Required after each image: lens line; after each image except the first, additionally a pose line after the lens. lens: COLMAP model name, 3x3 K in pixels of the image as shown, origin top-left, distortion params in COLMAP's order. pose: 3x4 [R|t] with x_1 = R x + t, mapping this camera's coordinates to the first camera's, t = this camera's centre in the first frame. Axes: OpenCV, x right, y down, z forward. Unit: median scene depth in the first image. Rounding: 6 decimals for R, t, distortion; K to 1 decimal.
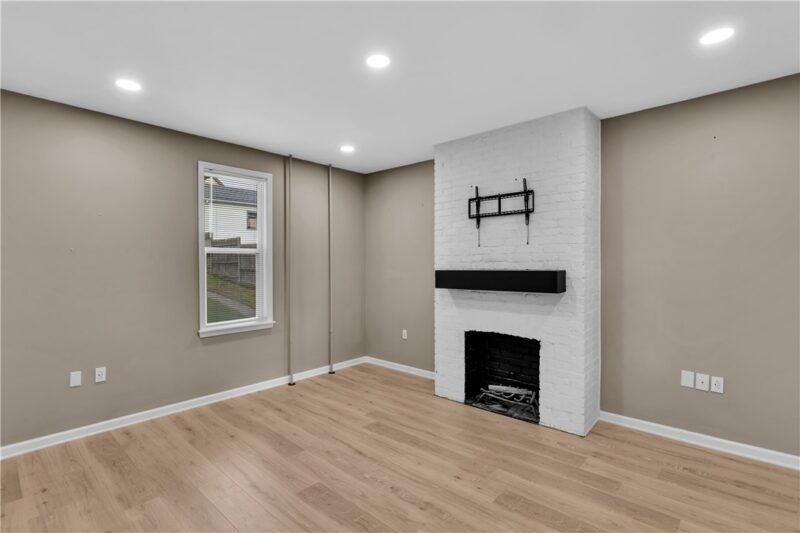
lens RADIAL K [[372.9, 0, 378.4], [0, 372.9, 262.8], [0, 0, 1]] dist [0.003027, 0.000338]
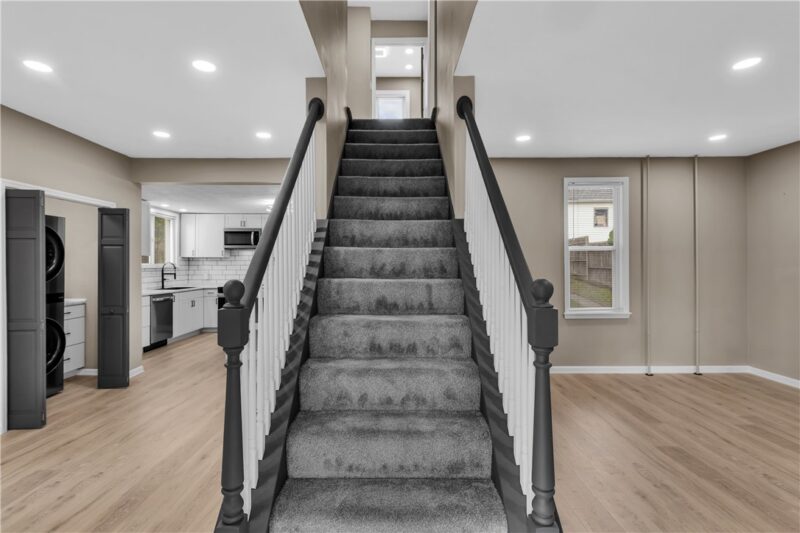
lens RADIAL K [[372.9, 0, 410.5], [0, 372.9, 262.4], [0, 0, 1]] dist [0.003027, 0.000338]
pose [[0.701326, 0.000097, -0.712840, 0.052922], [0.000869, 0.999999, 0.000990, 0.010355], [0.712840, -0.001314, 0.701326, -0.250884]]
